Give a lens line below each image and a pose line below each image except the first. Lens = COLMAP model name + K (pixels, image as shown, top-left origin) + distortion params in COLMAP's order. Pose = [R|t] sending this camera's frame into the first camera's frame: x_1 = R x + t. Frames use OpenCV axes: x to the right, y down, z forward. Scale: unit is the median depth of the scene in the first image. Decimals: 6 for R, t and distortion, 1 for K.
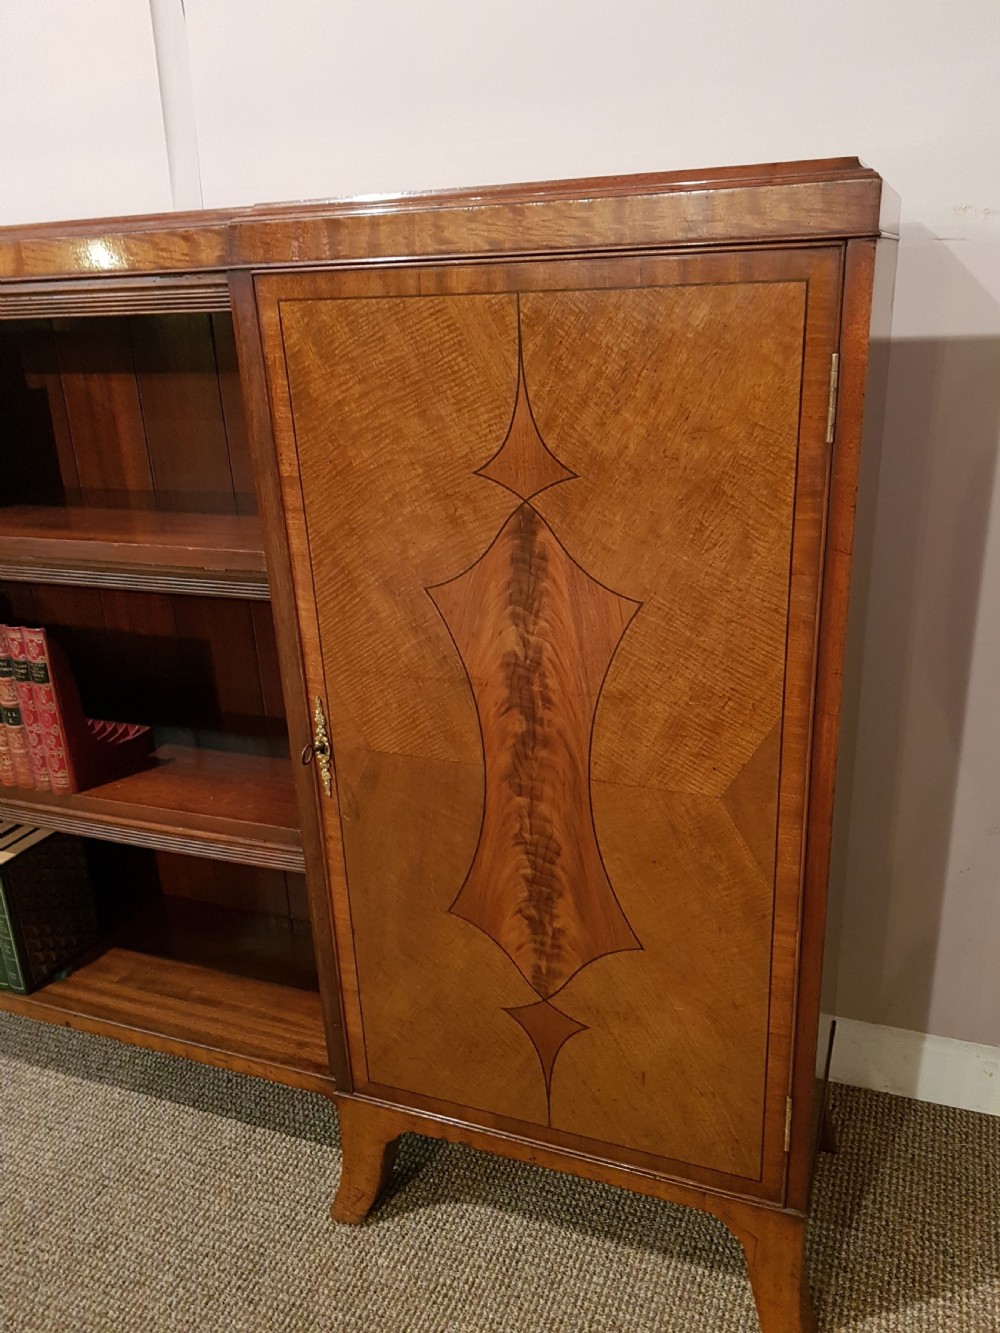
lens RADIAL K [[1033.5, 0, 516.5], [0, 1033.5, 670.2], [0, 0, 1]] dist [0.096515, -0.170393]
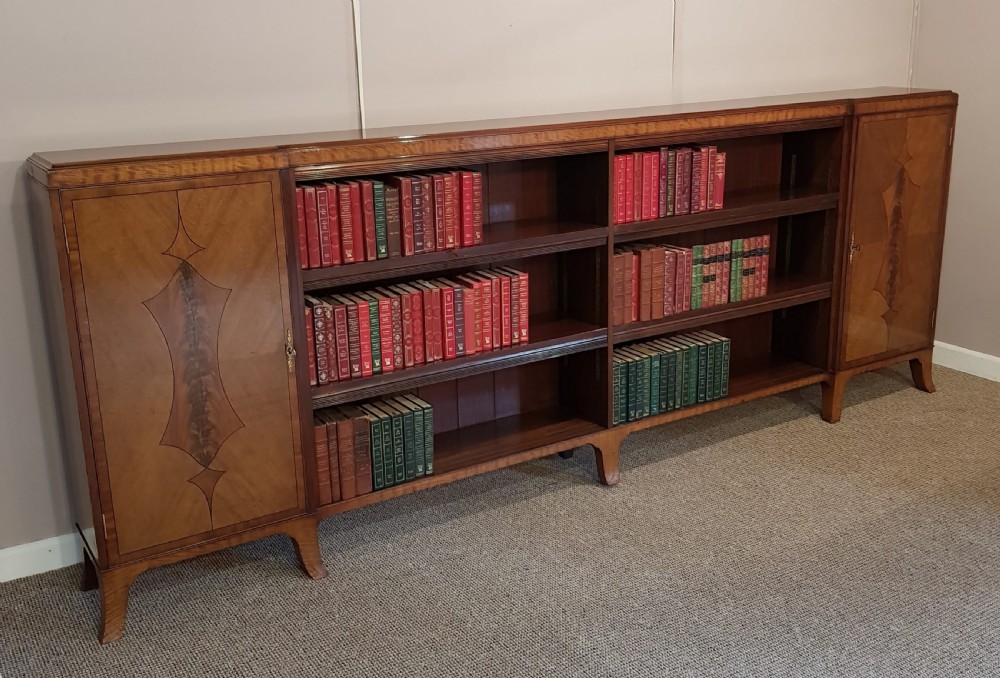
lens RADIAL K [[1000.6, 0, 487.2], [0, 1000.6, 303.7], [0, 0, 1]] dist [0.115559, -0.212206]
pose [[0.622268, -0.182471, 0.761241, -3.924107], [0.274691, 0.961514, 0.005934, -0.108760], [-0.733026, 0.205414, 0.648442, -0.266464]]
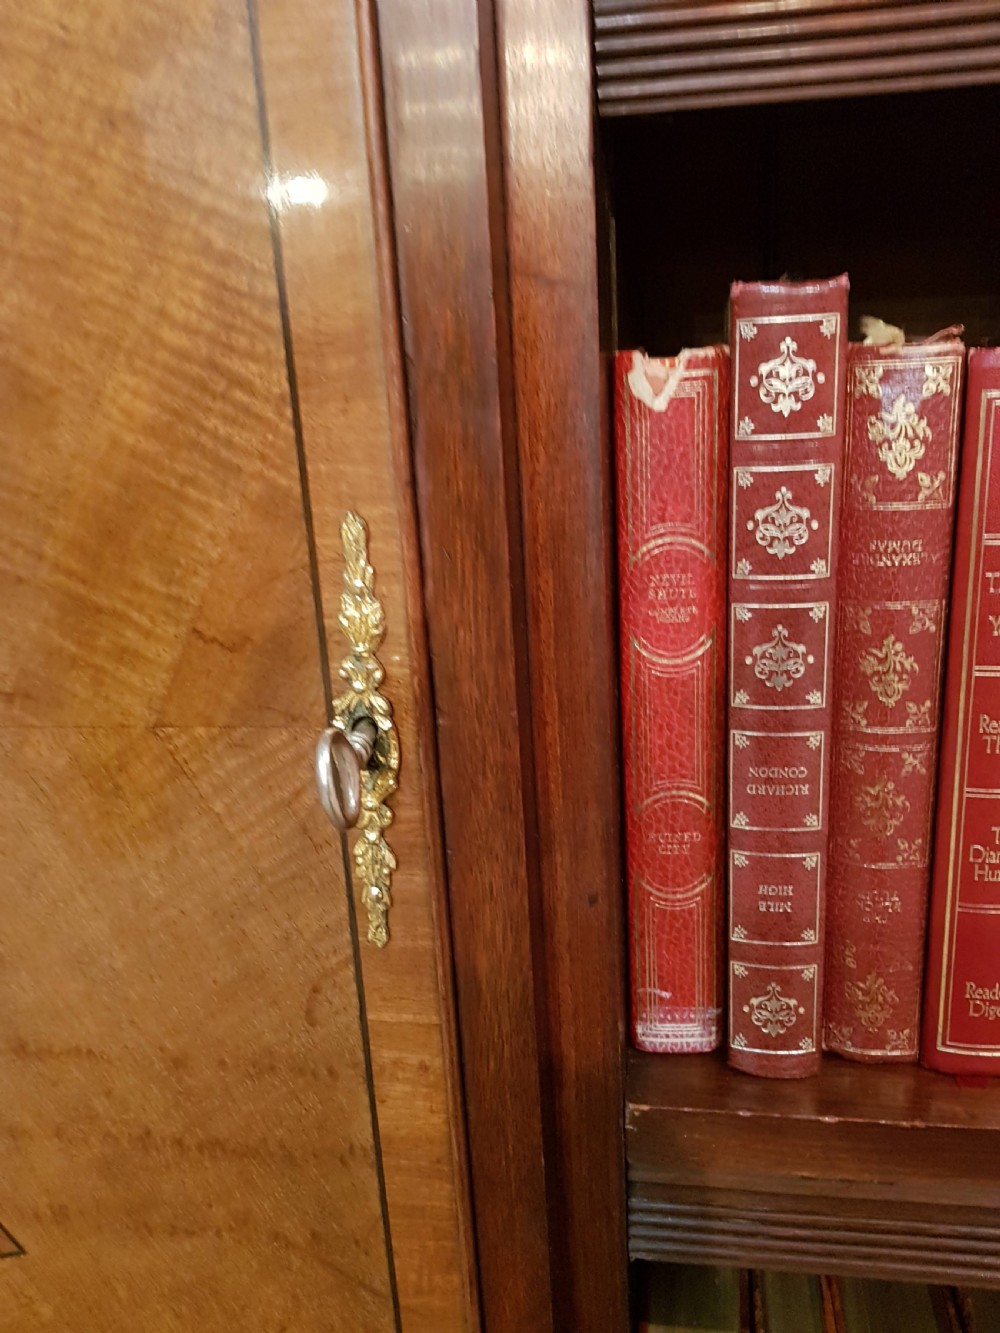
lens RADIAL K [[1033.5, 0, 516.5], [0, 1033.5, 670.2], [0, 0, 1]] dist [0.096515, -0.170393]
pose [[0.979070, -0.075877, 0.188849, -2.251669], [0.088058, 0.994485, -0.056960, -0.116139], [-0.183486, 0.072397, 0.980353, 1.607556]]
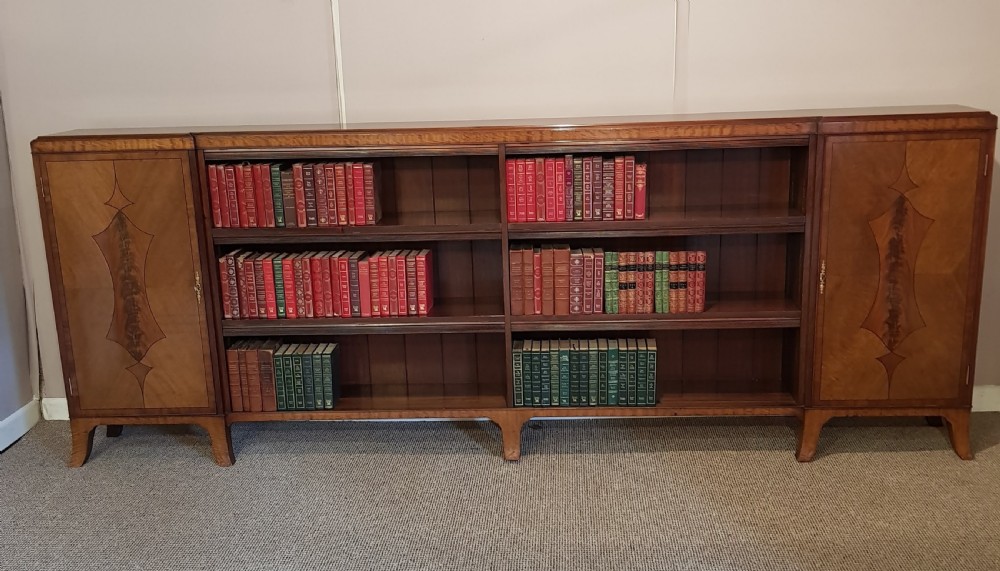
lens RADIAL K [[992.3, 0, 519.5], [0, 992.3, 305.6], [0, 0, 1]] dist [0.132846, -0.299708]
pose [[0.949941, -0.069054, 0.304702, -2.247520], [0.102536, 0.990157, -0.095269, 0.401054], [-0.295124, 0.121743, 0.947671, -1.807052]]
